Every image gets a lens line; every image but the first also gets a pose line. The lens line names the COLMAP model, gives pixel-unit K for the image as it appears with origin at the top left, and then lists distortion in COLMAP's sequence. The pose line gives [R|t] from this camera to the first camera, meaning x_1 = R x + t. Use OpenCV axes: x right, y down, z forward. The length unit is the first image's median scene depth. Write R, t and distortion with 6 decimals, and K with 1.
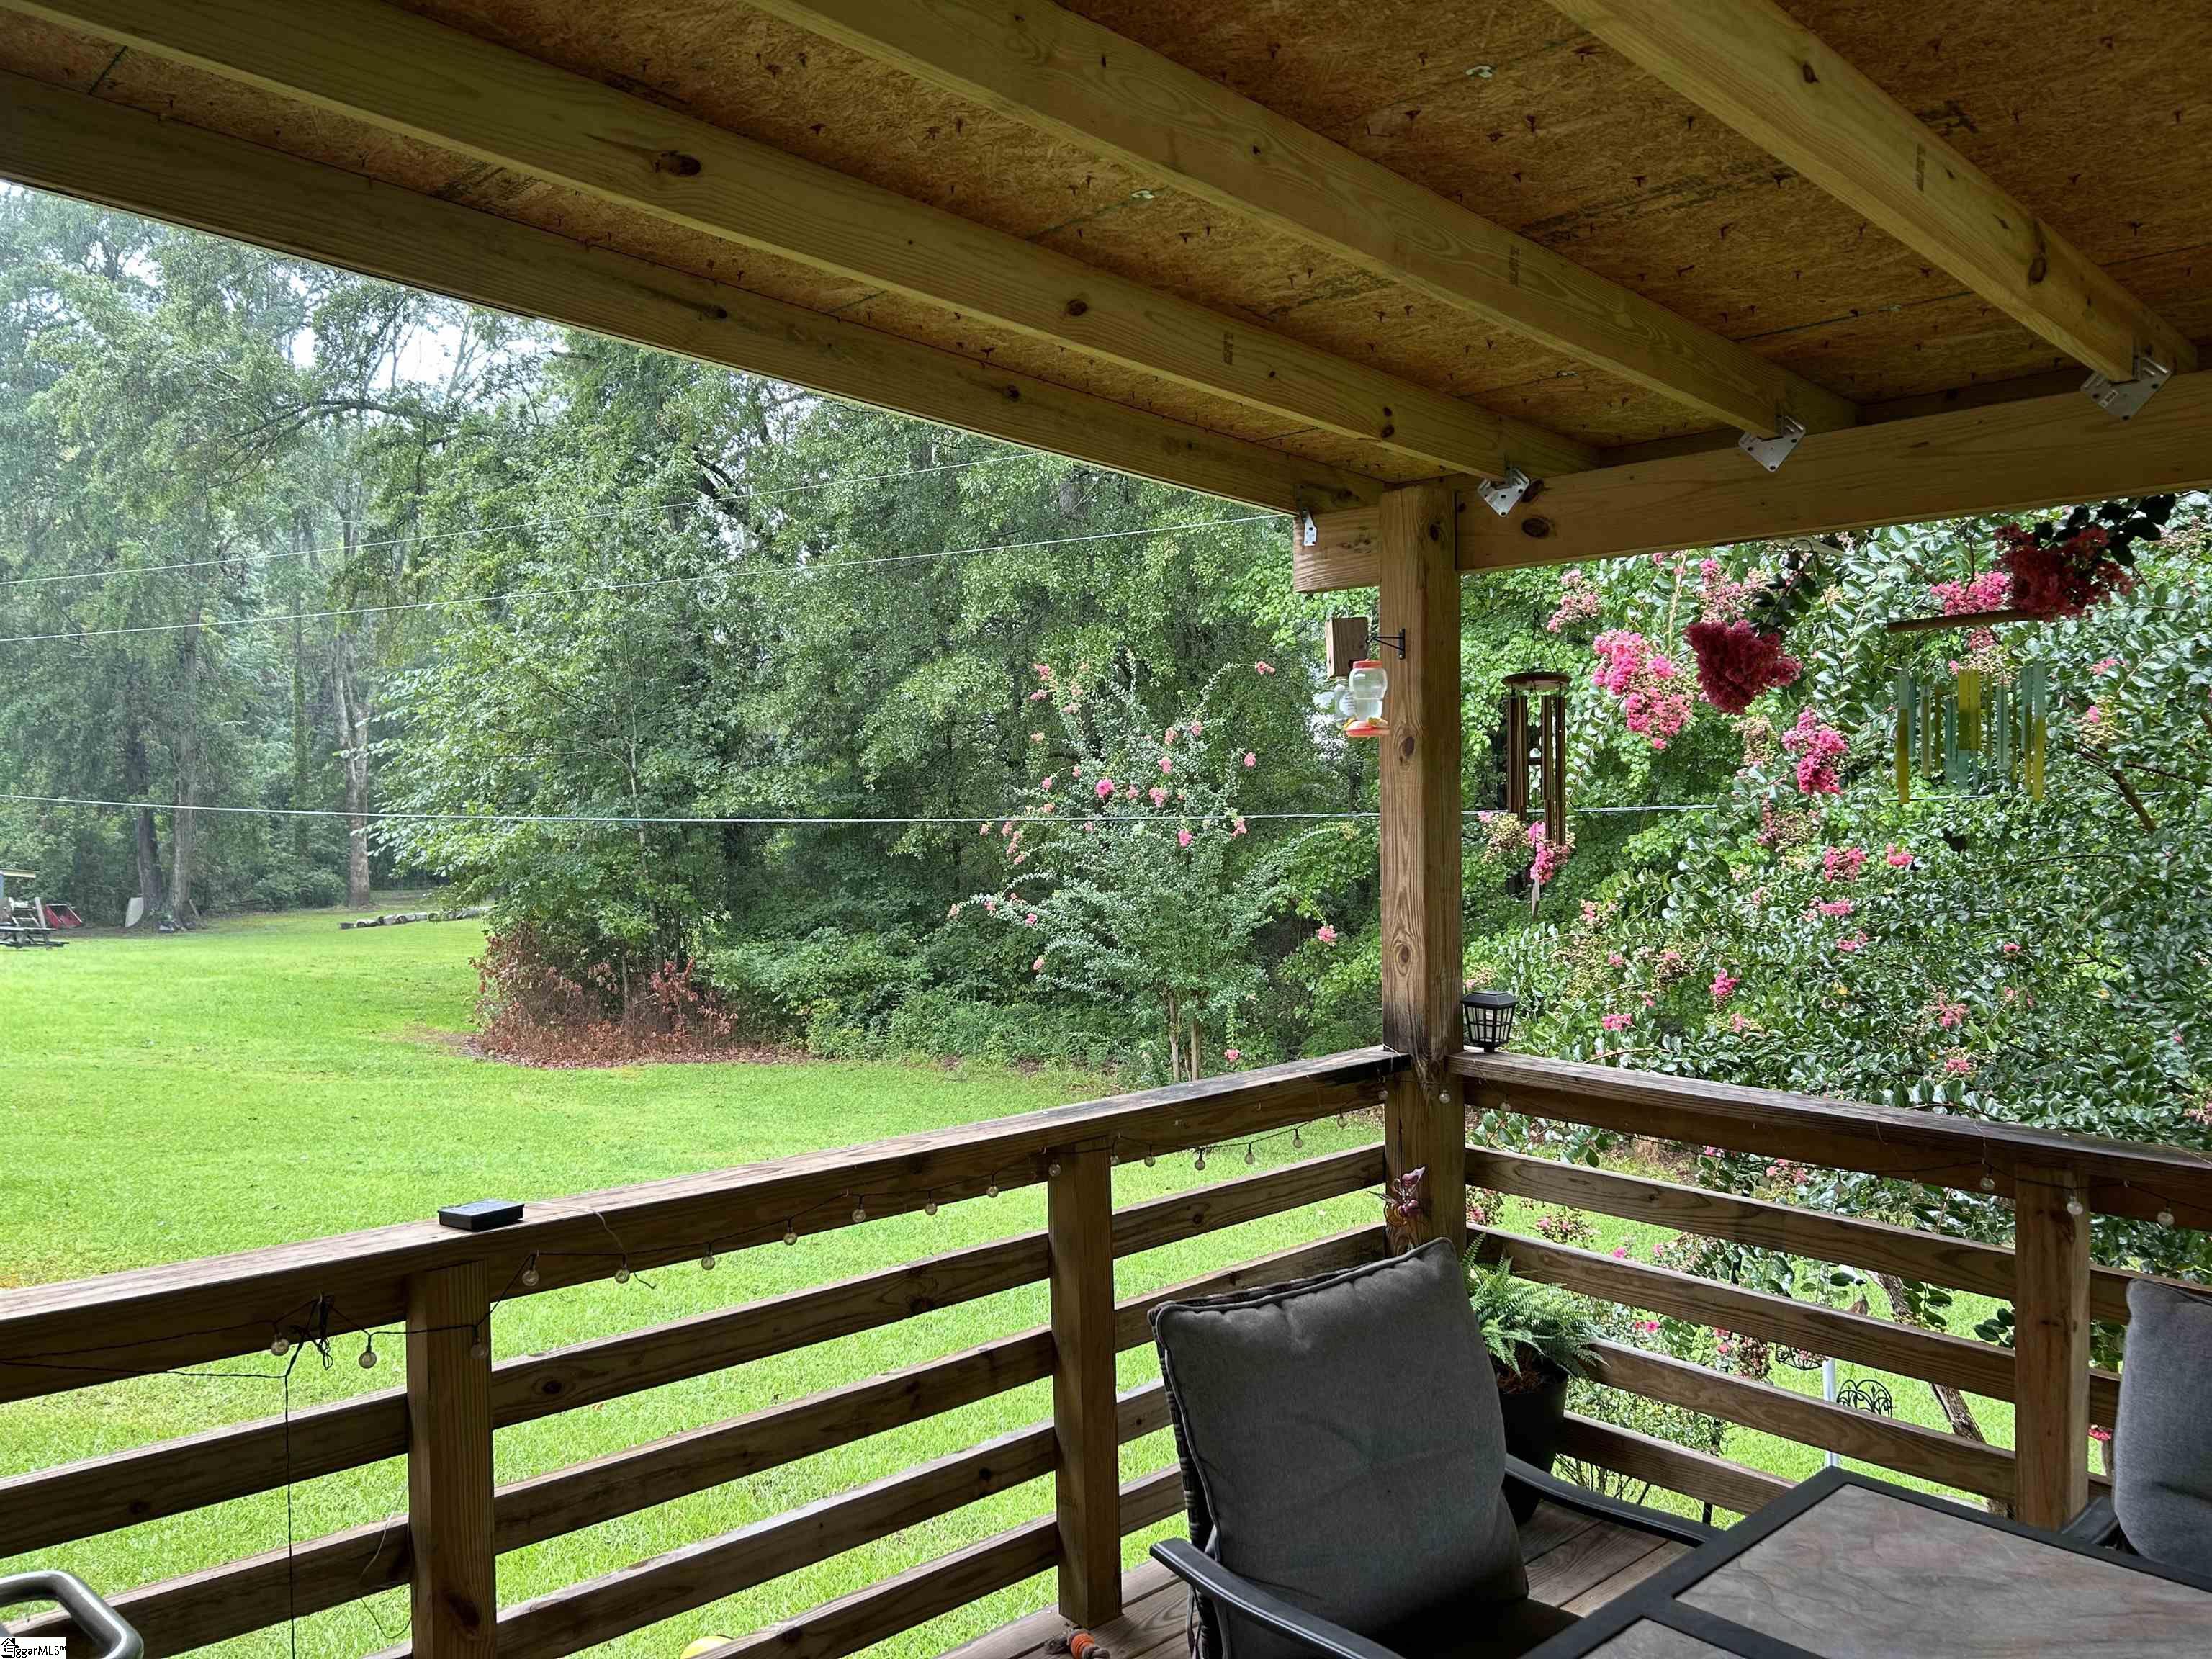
lens RADIAL K [[1631.9, 0, 1106.0], [0, 1631.9, 829.5], [0, 0, 1]] dist [0.016812, -0.009416]
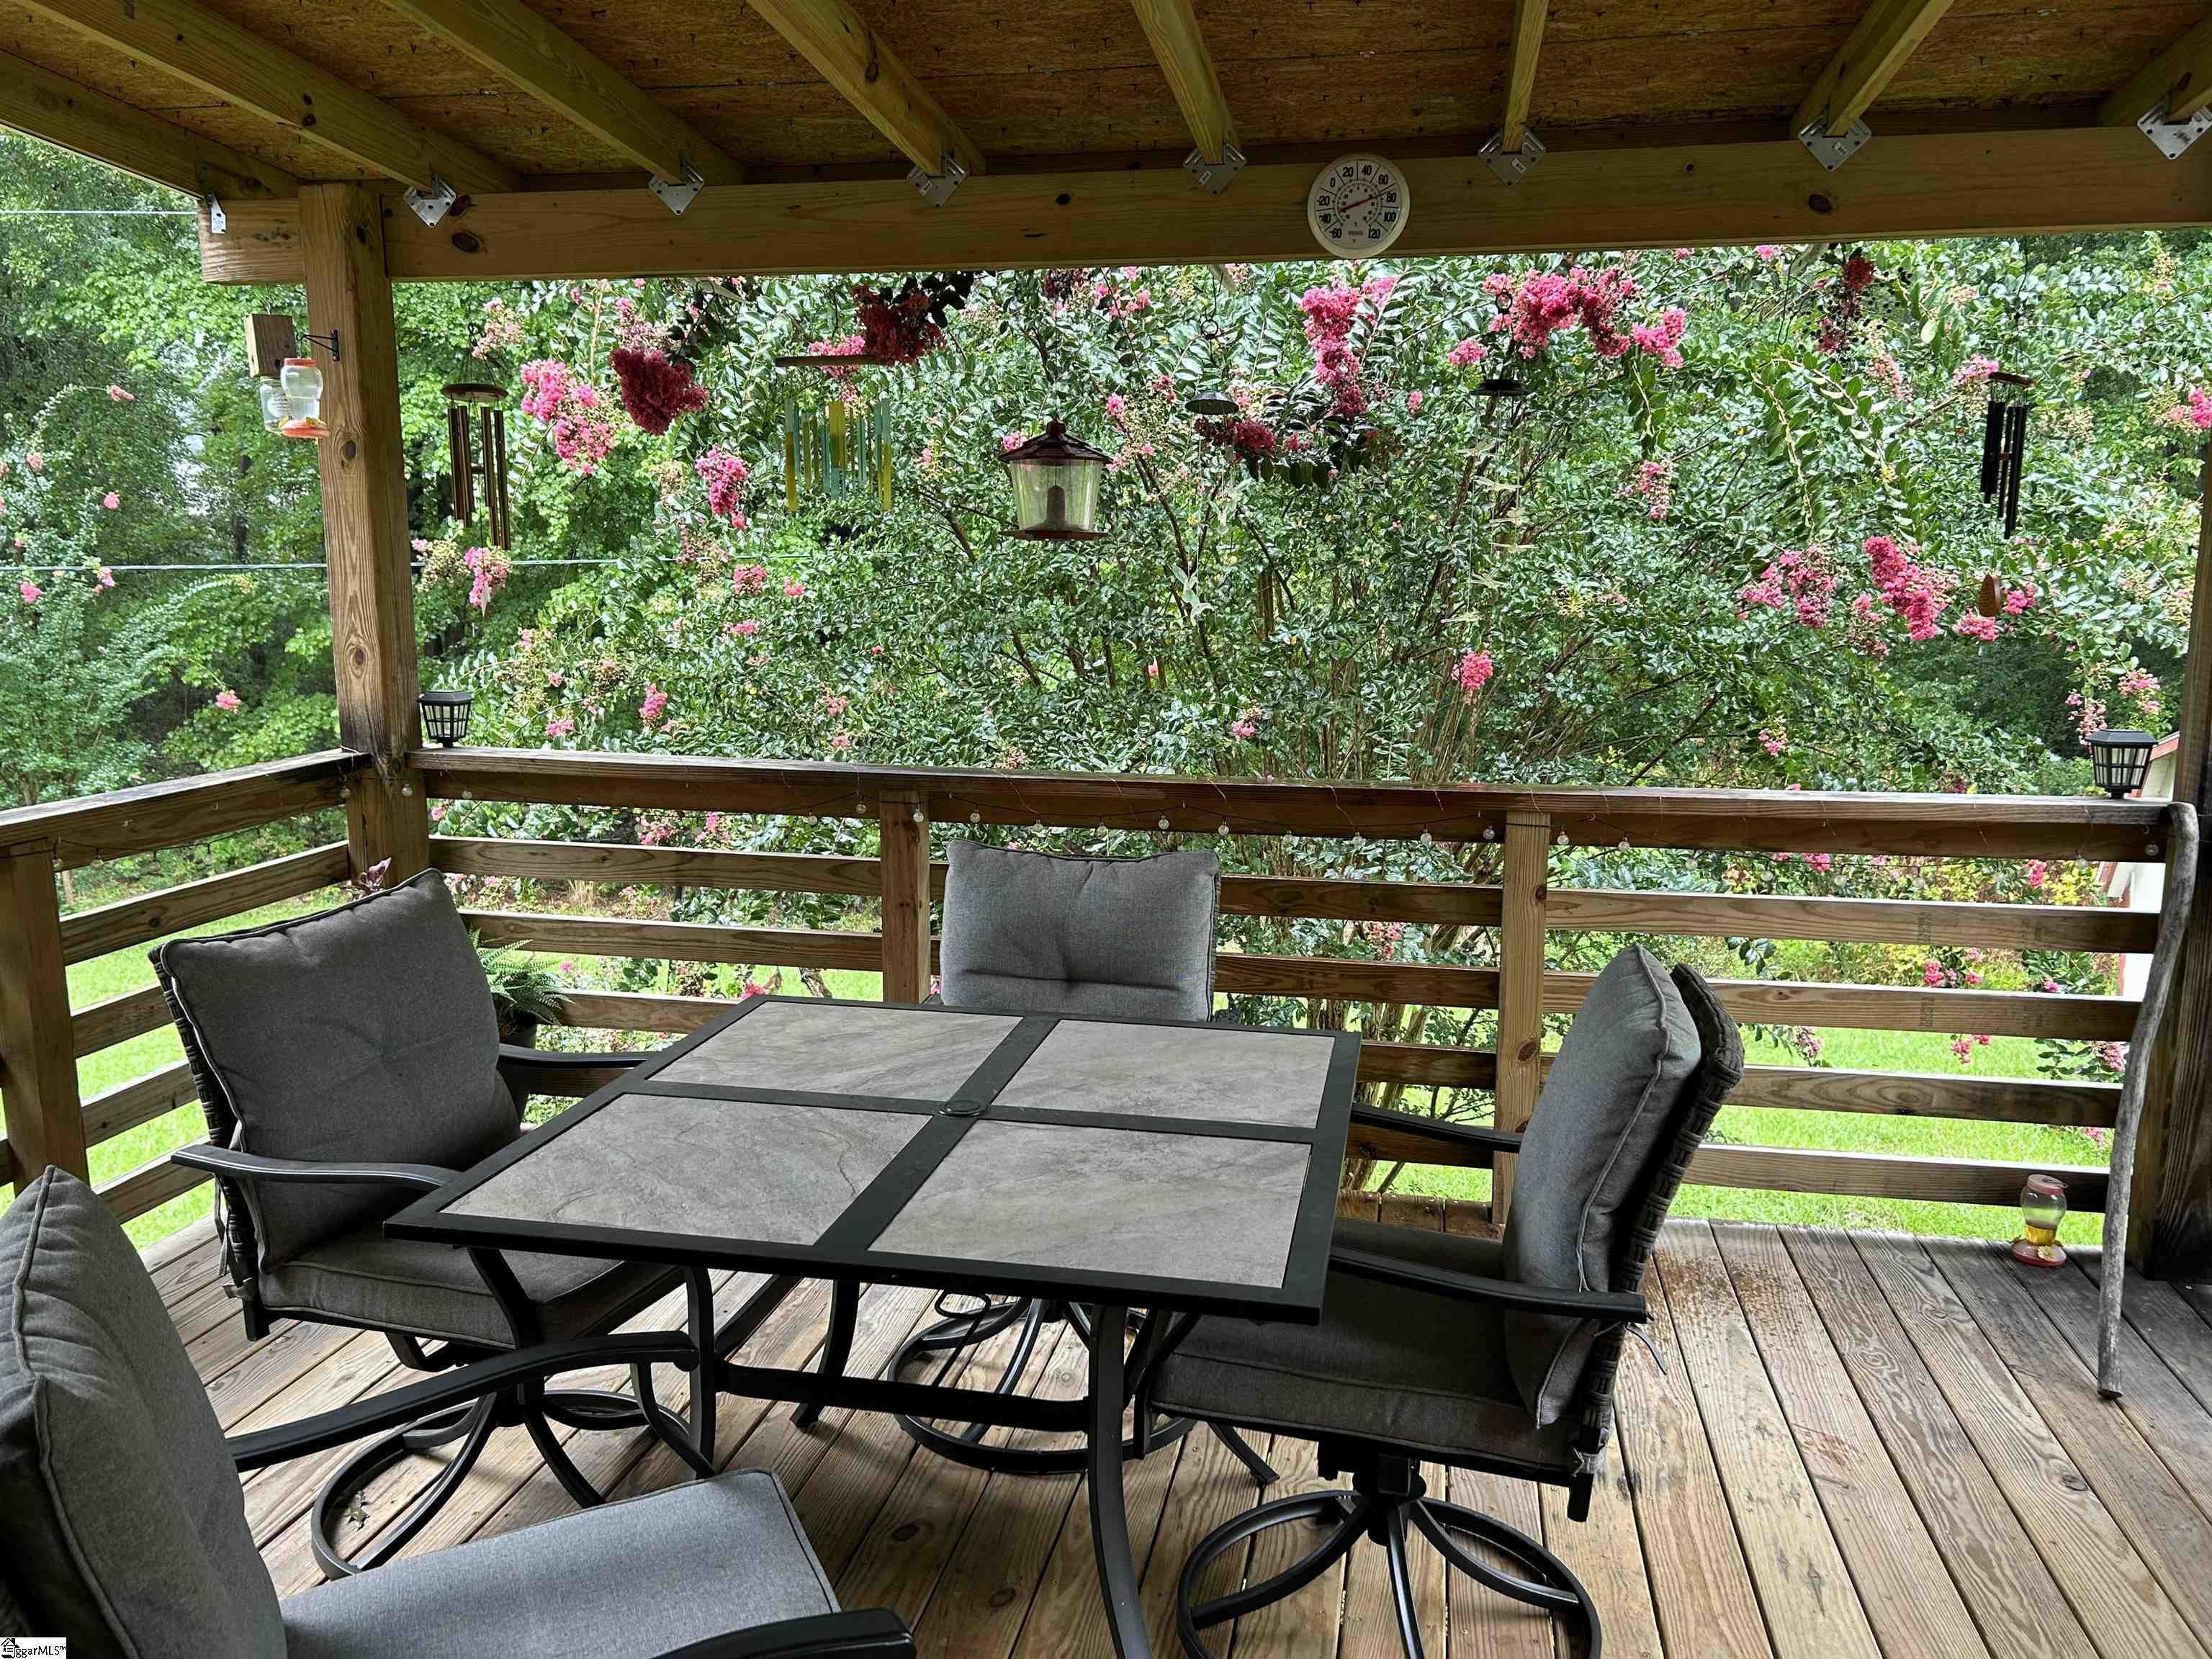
lens RADIAL K [[1631.9, 0, 1106.0], [0, 1631.9, 829.5], [0, 0, 1]] dist [0.016812, -0.009416]
pose [[0.803968, -0.085710, 0.588463, -0.053917], [0.004644, 0.990434, 0.137912, 0.042656], [-0.594654, -0.108145, 0.796675, -0.117299]]
